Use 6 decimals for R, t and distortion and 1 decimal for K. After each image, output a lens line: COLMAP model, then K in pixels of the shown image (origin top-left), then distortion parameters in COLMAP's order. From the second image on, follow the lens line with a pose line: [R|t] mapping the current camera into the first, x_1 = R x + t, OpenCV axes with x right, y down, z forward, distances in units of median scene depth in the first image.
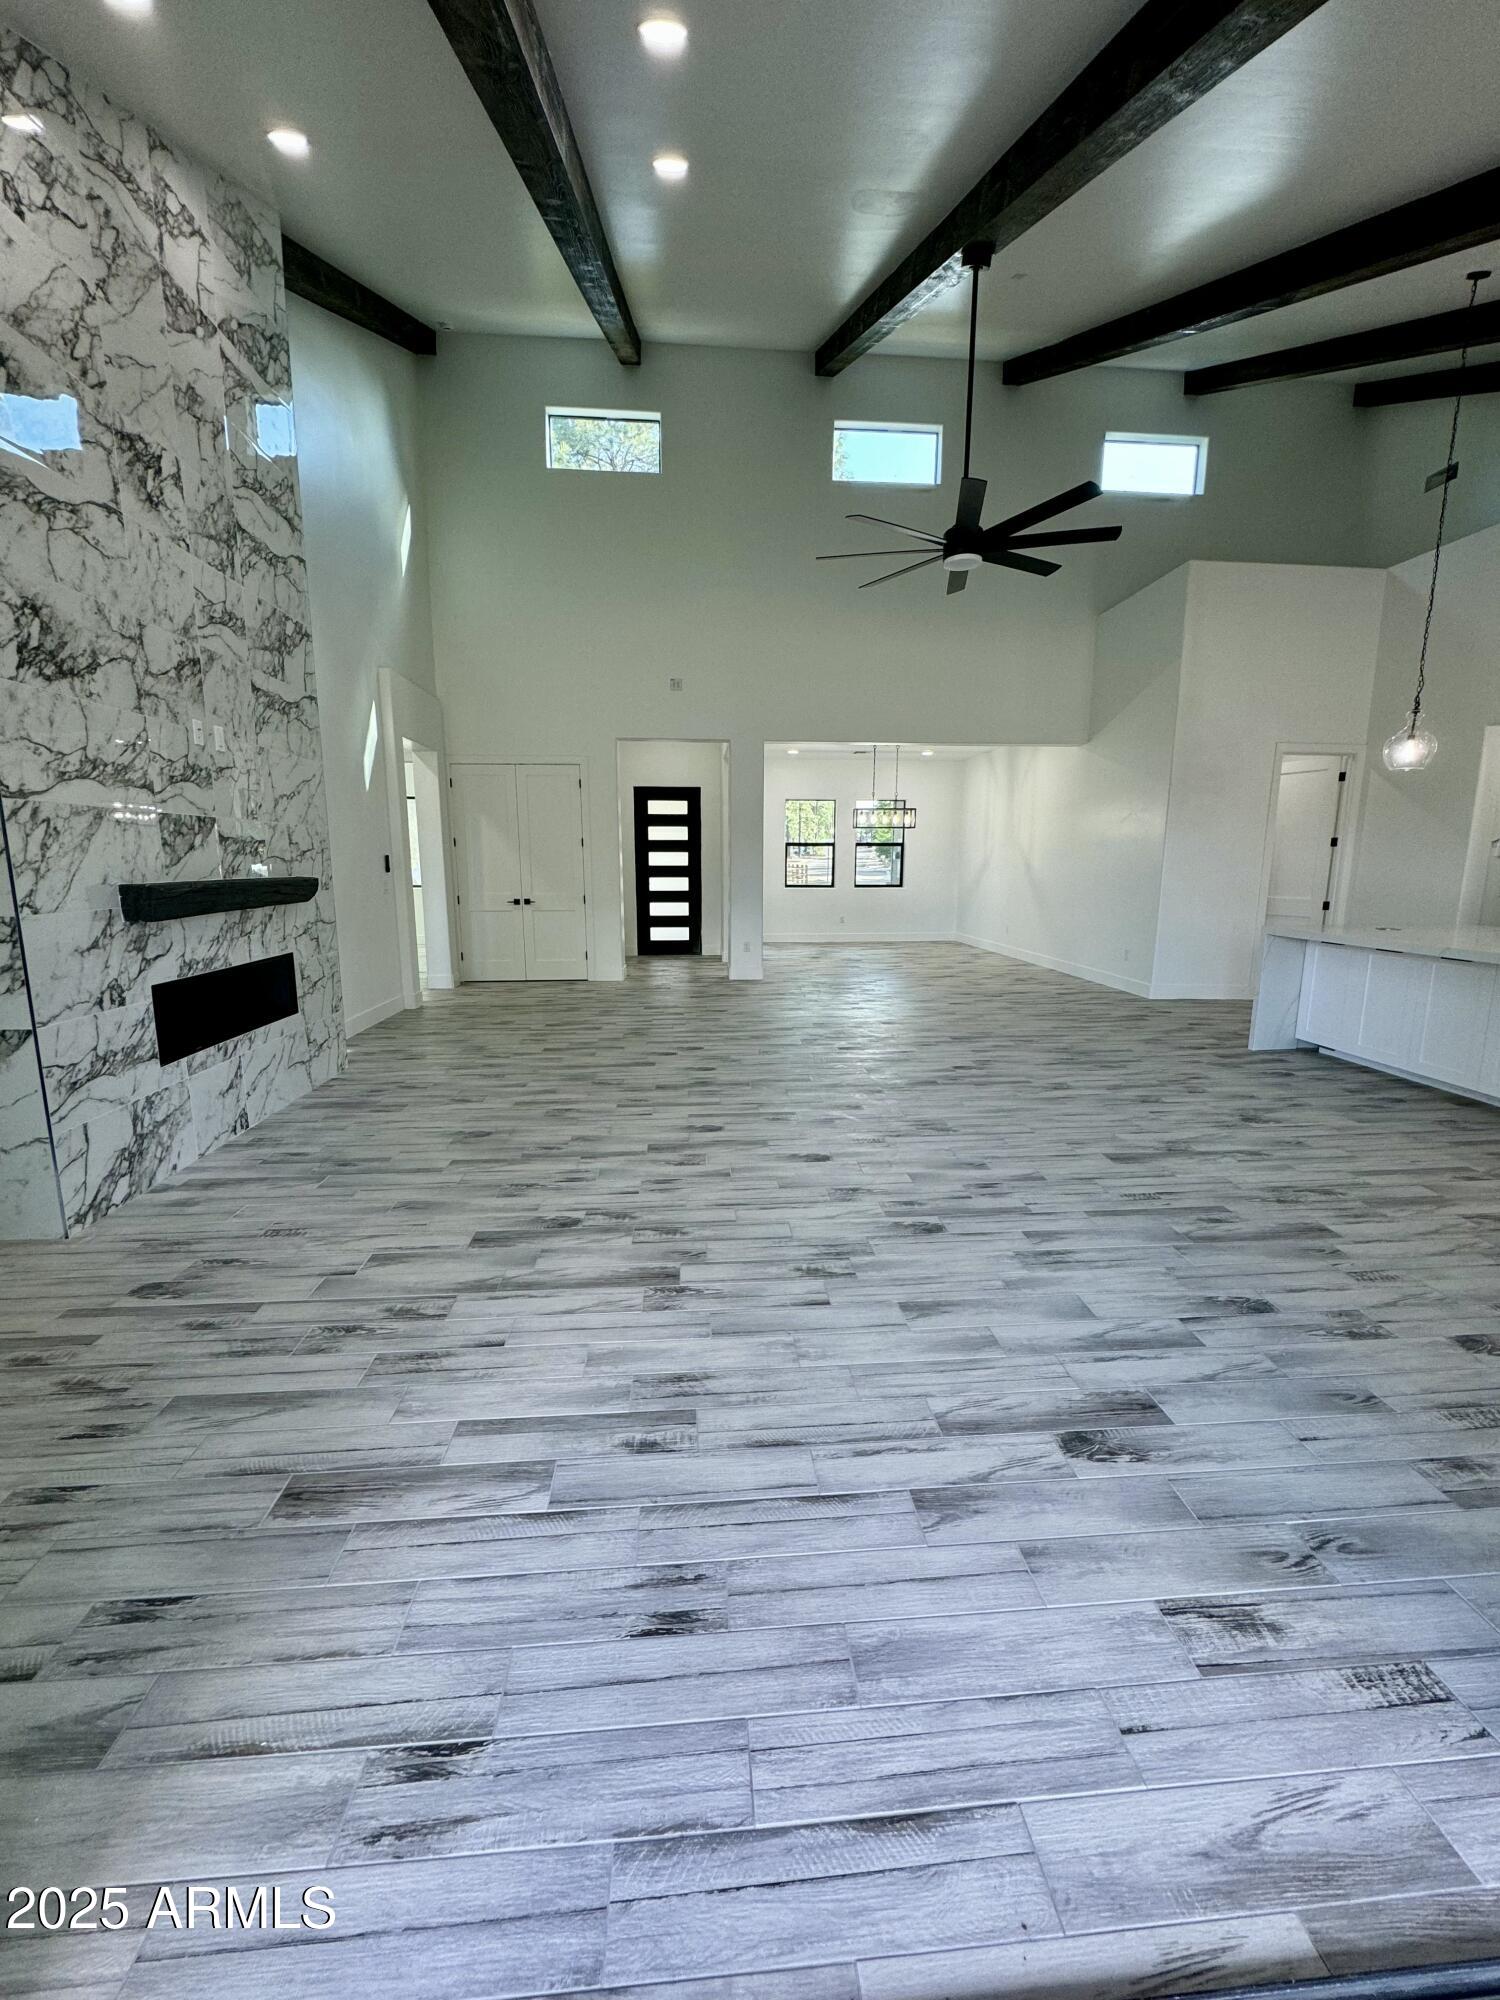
lens RADIAL K [[797.7, 0, 749.7], [0, 797.7, 1000.6], [0, 0, 1]] dist [-0.004487, 0.000221]
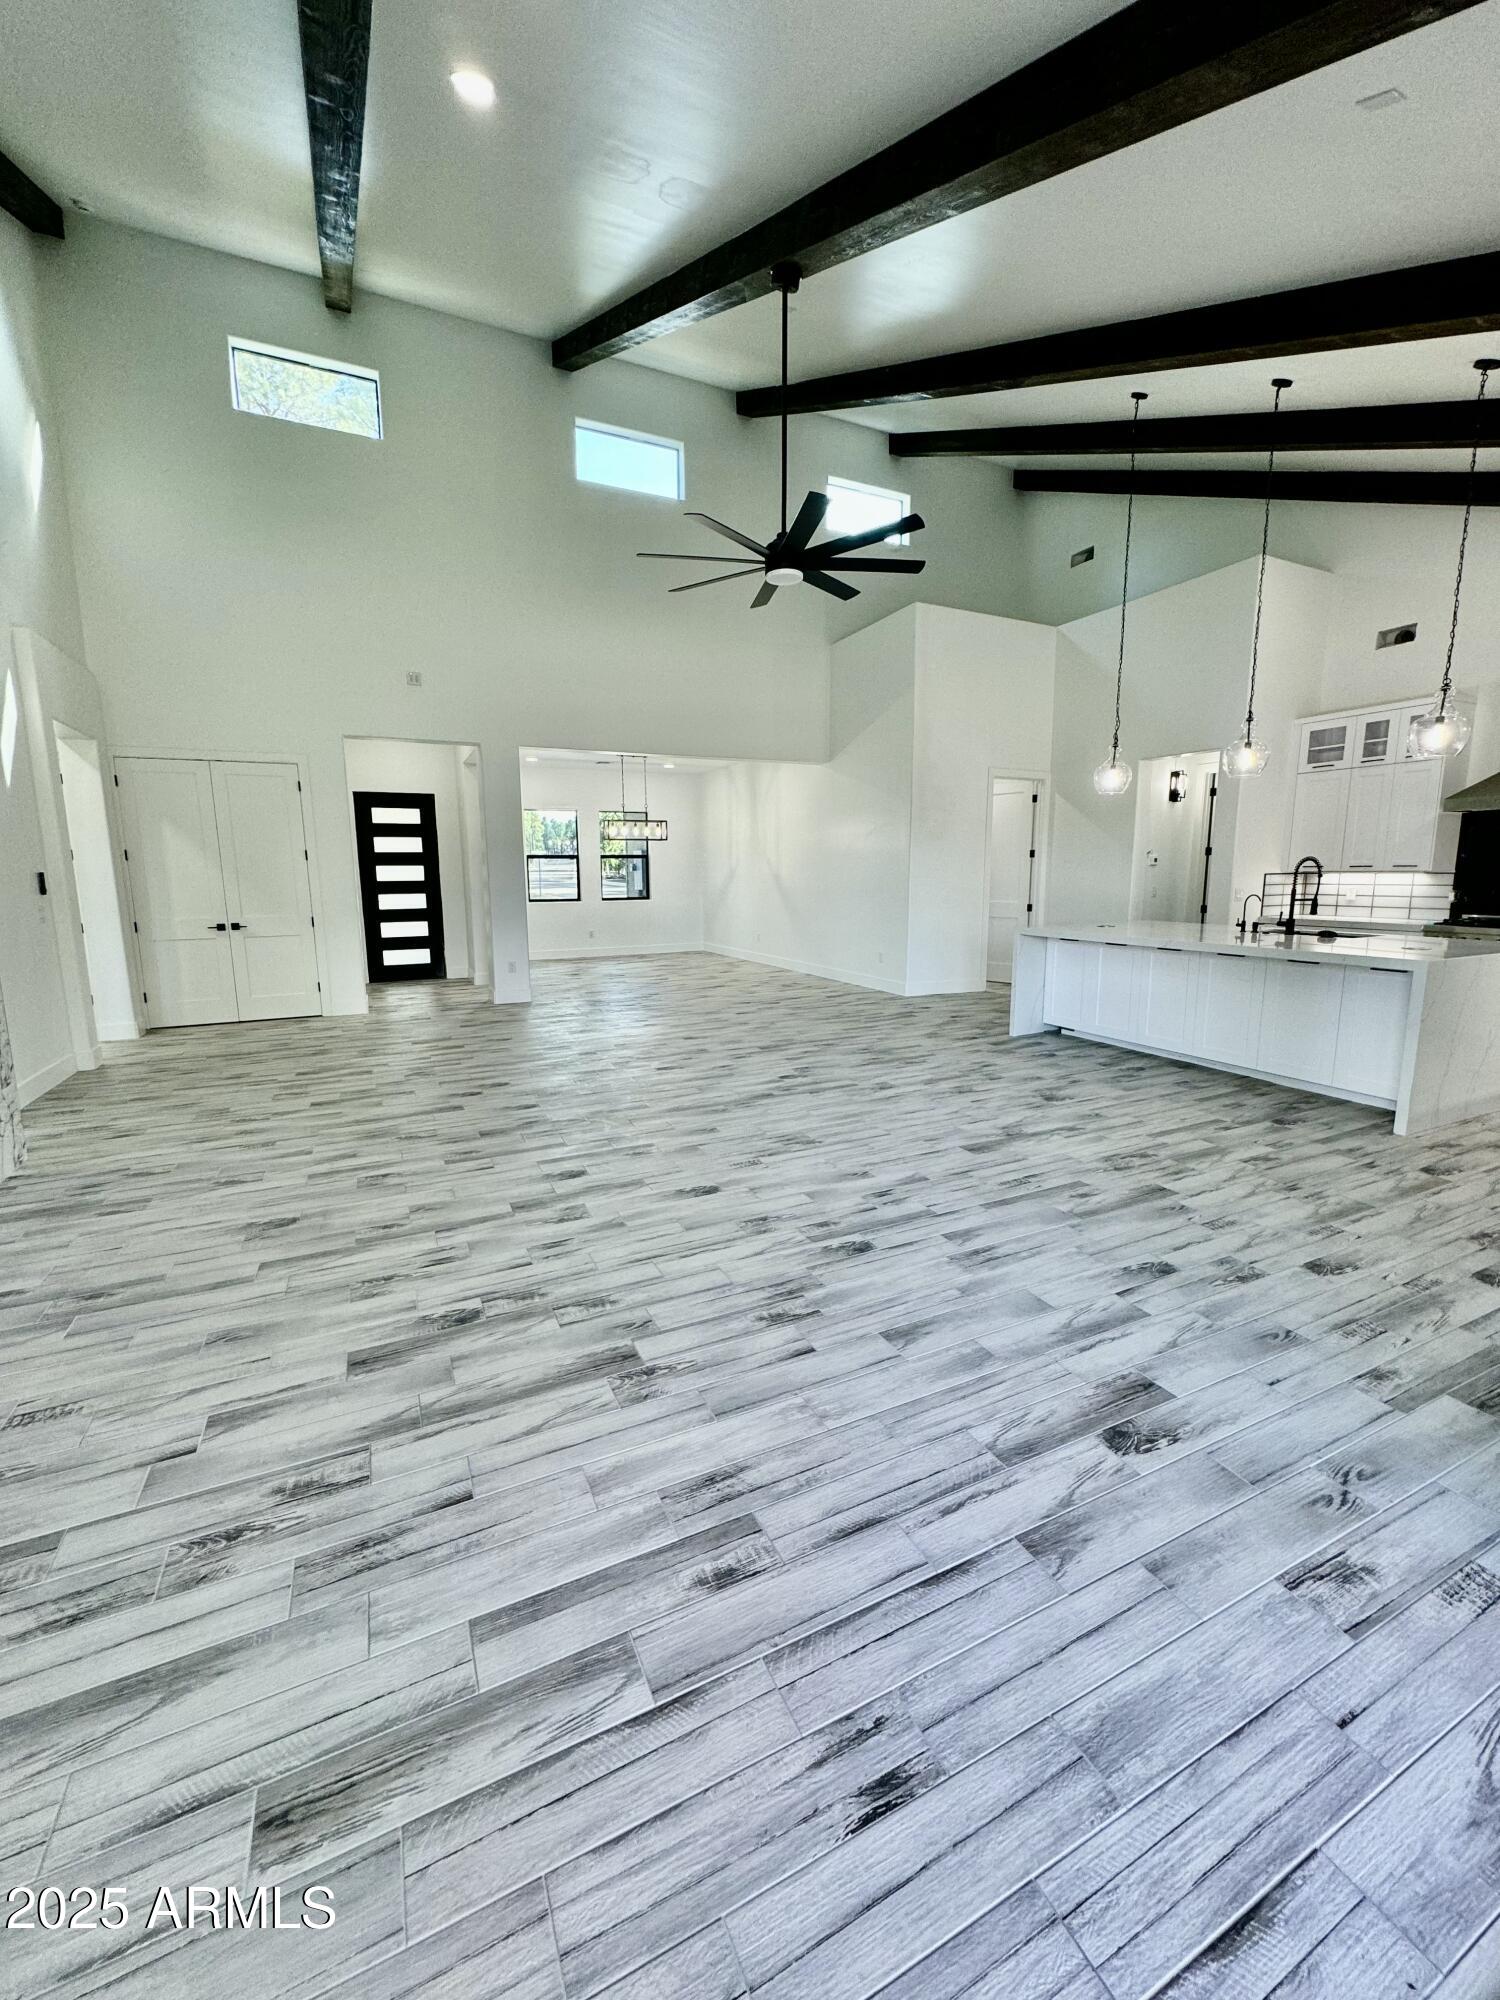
lens RADIAL K [[797.7, 0, 750.6], [0, 797.7, 1000.2], [0, 0, 1]] dist [-0.004487, 0.000221]
pose [[0.933782, -0.065546, 0.351787, -0.203523], [0.070683, 0.997497, -0.001766, -0.023072], [-0.350791, 0.026514, 0.936078, 0.109709]]
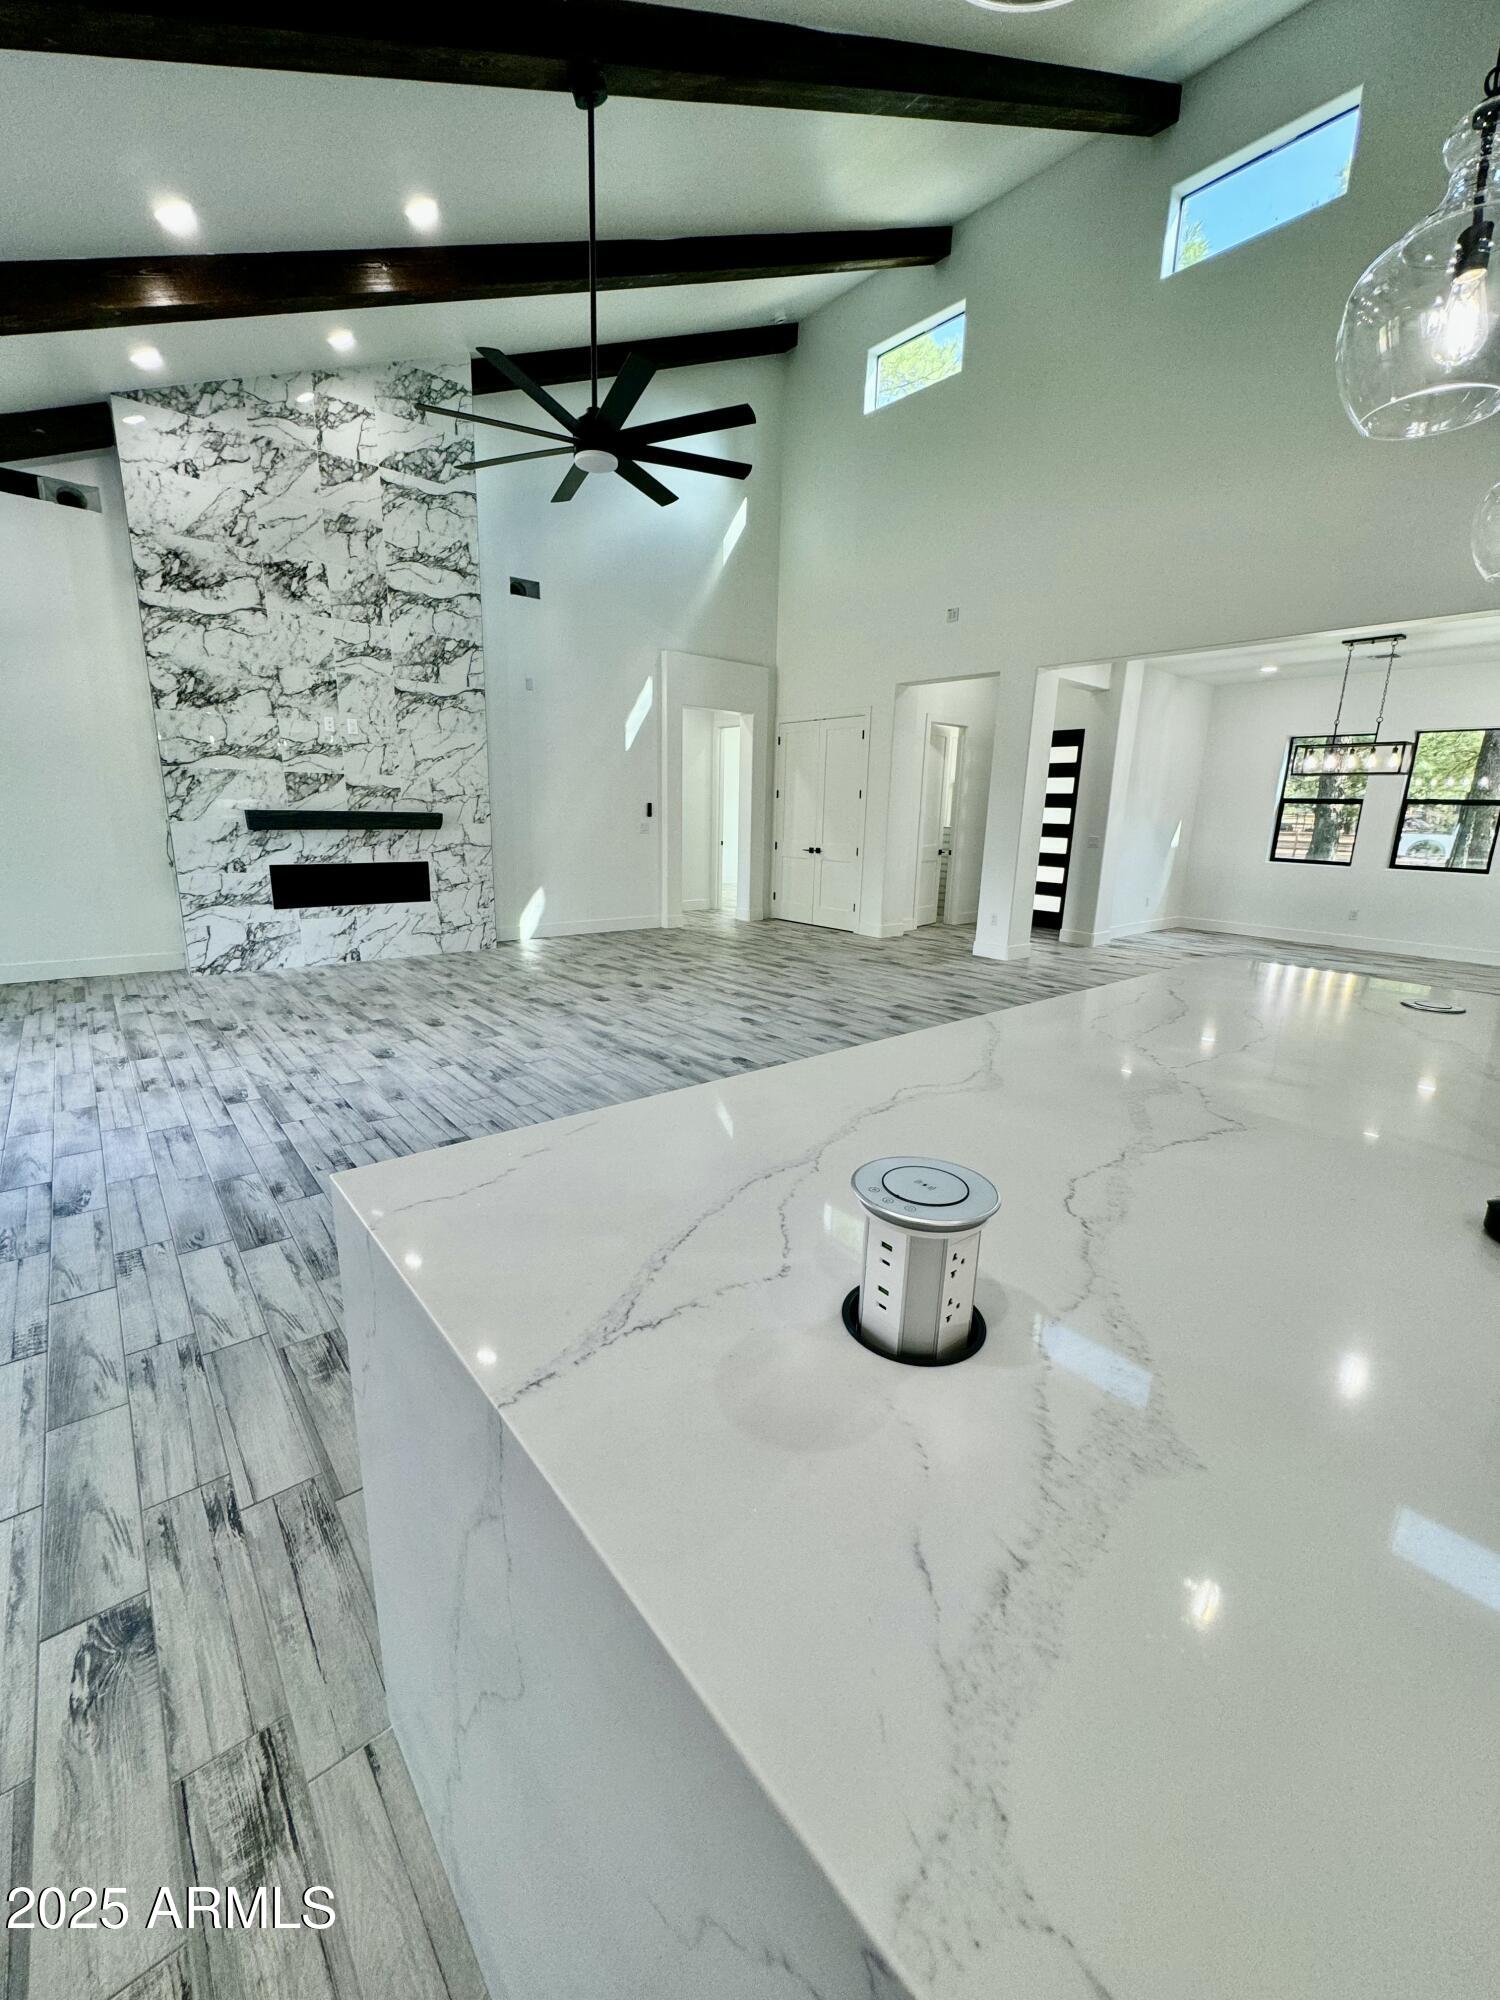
lens RADIAL K [[797.7, 0, 749.2], [0, 797.7, 999.5], [0, 0, 1]] dist [-0.004487, 0.000221]
pose [[0.579532, 0.203530, -0.789125, 1.480872], [-0.165827, 0.977504, 0.130333, -0.143901], [0.797900, 0.055327, 0.600246, 0.806626]]
